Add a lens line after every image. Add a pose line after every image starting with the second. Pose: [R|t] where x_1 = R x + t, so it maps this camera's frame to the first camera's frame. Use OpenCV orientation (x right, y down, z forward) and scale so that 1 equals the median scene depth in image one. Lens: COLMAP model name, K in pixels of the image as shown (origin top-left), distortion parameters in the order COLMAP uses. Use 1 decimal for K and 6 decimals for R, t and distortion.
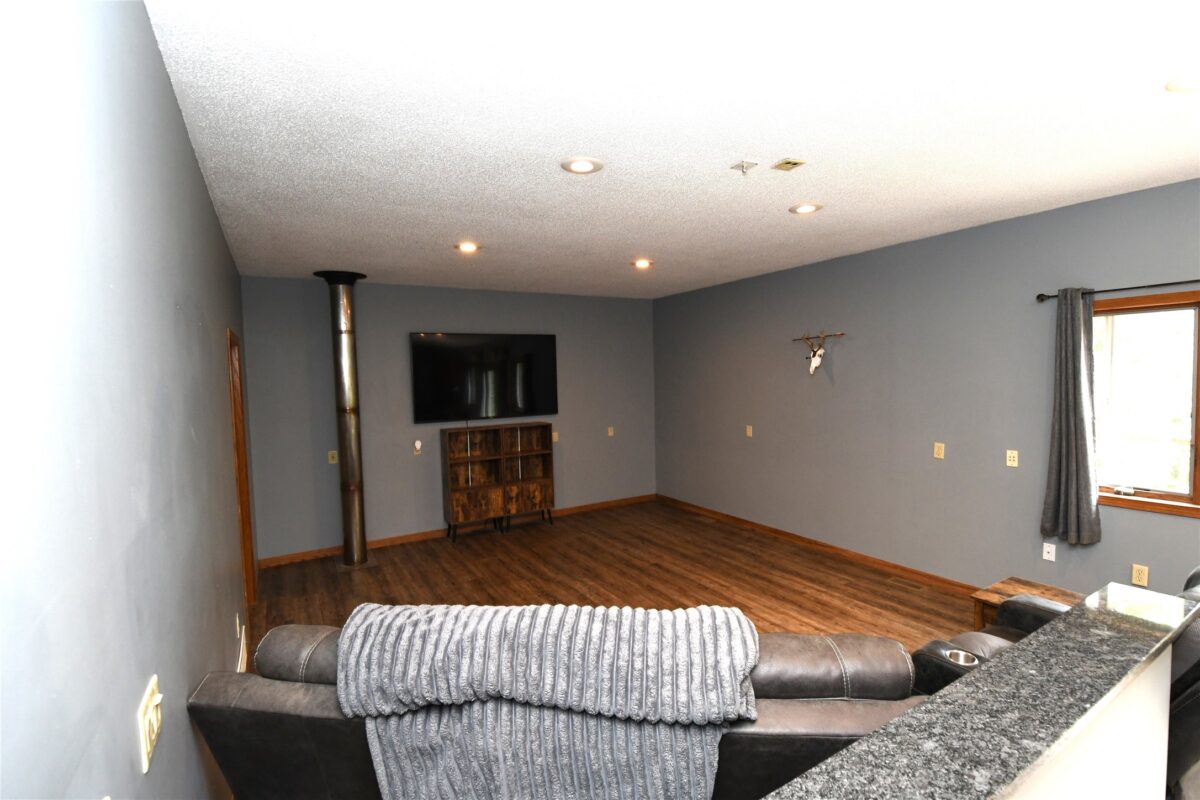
lens RADIAL K [[544.8, 0, 614.0], [0, 544.8, 406.4], [0, 0, 1]] dist [0.014734, -0.023589]
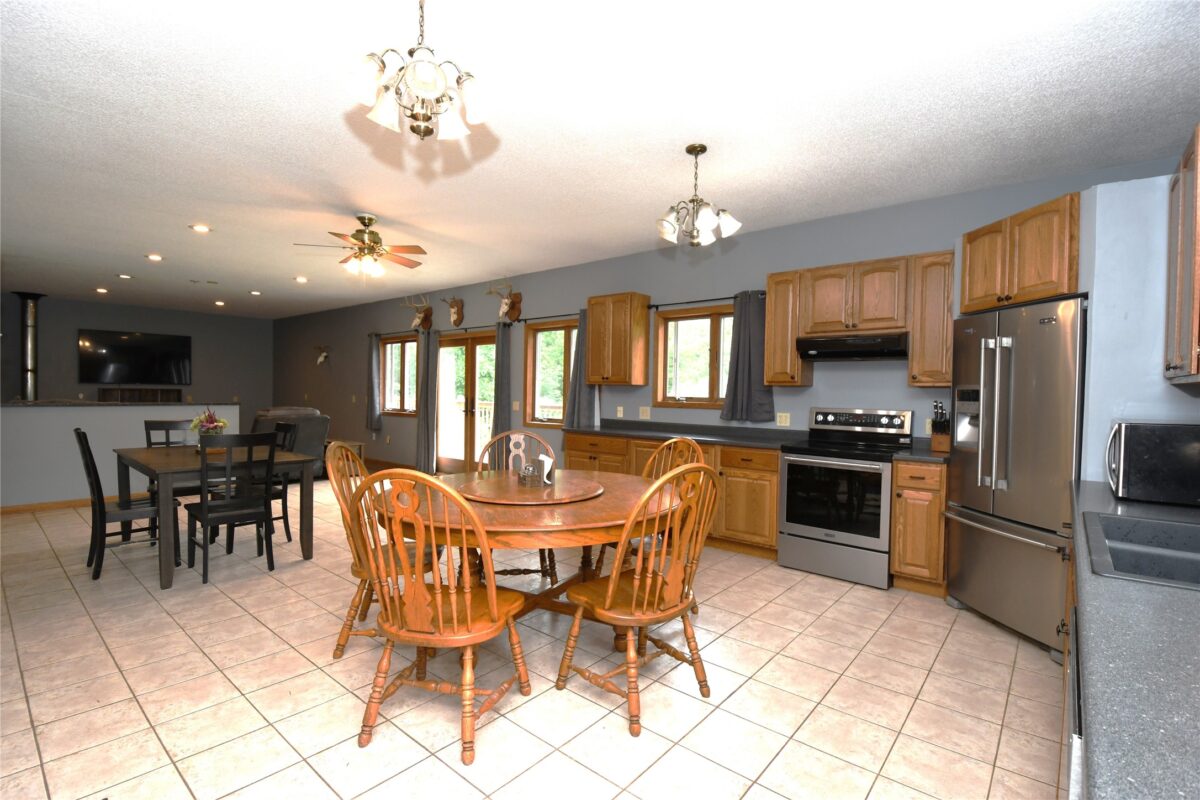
lens RADIAL K [[544.8, 0, 614.0], [0, 544.8, 406.4], [0, 0, 1]] dist [0.014734, -0.023589]
pose [[0.944034, 0.036303, 0.327846, 0.719138], [-0.025750, 0.999003, -0.036472, 0.135774], [-0.328843, 0.025989, 0.944027, -1.229763]]
